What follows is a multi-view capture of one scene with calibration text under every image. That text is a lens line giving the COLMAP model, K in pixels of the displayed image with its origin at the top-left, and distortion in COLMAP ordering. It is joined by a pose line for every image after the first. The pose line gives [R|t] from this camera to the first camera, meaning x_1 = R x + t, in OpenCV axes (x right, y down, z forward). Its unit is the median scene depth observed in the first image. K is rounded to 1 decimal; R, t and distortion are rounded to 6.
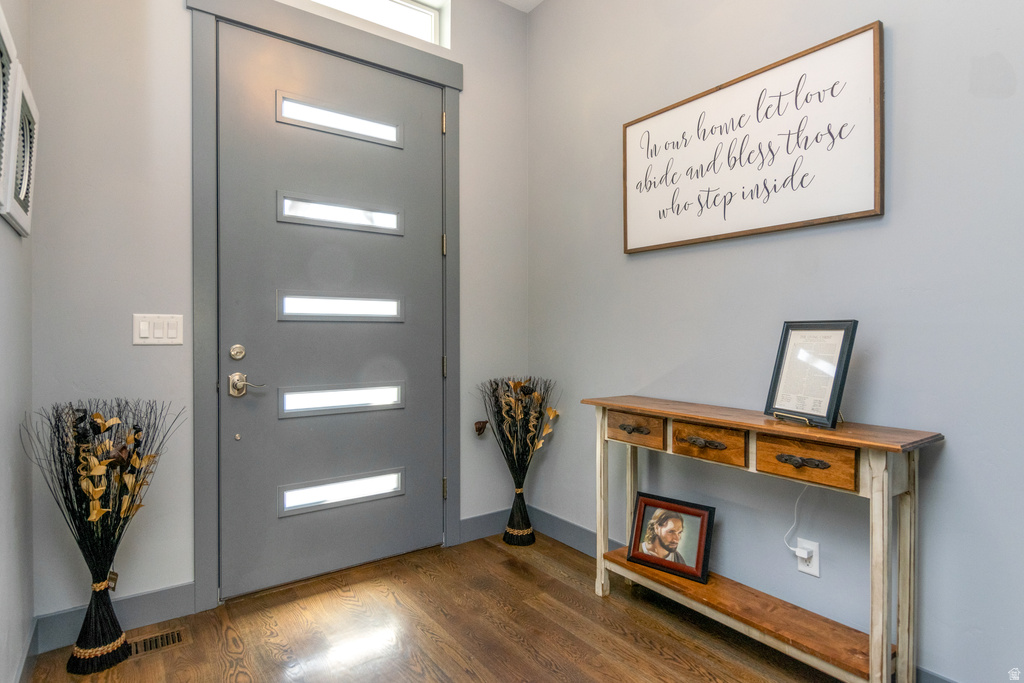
lens RADIAL K [[540.0, 0, 512.3], [0, 540.0, 339.3], [0, 0, 1]] dist [-0.007575, -0.001690]
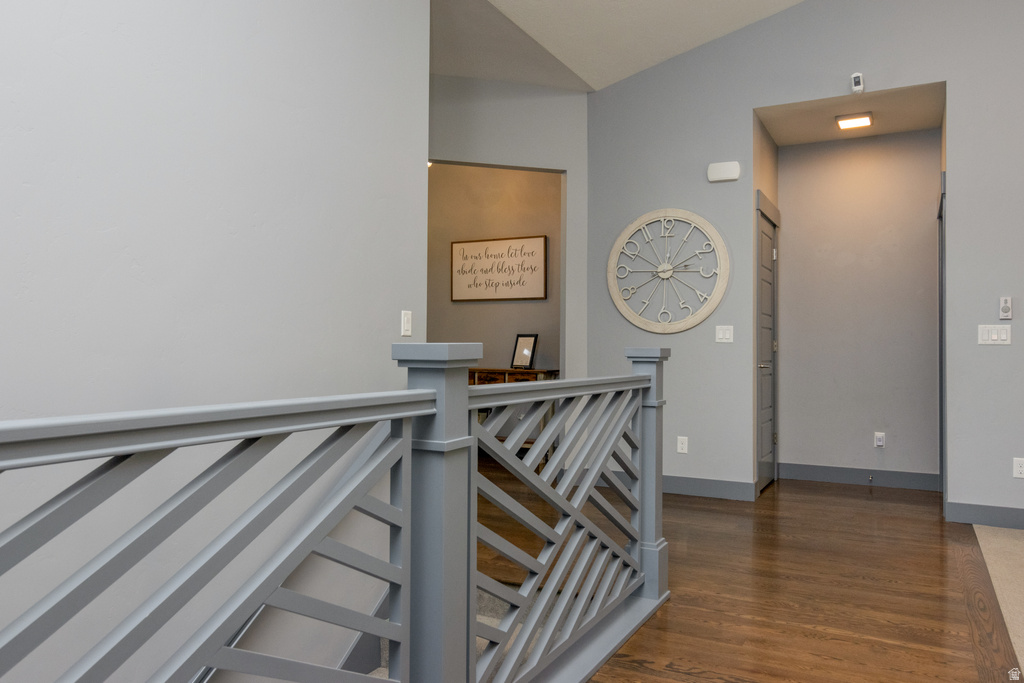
lens RADIAL K [[742.1, 0, 514.8], [0, 742.1, 344.2], [0, 0, 1]] dist [-0.003185, -0.000492]
pose [[0.902435, 0.011042, 0.430685, -1.017027], [-0.002101, 0.999772, -0.021230, 0.089379], [-0.430821, 0.018254, 0.902253, -2.160277]]
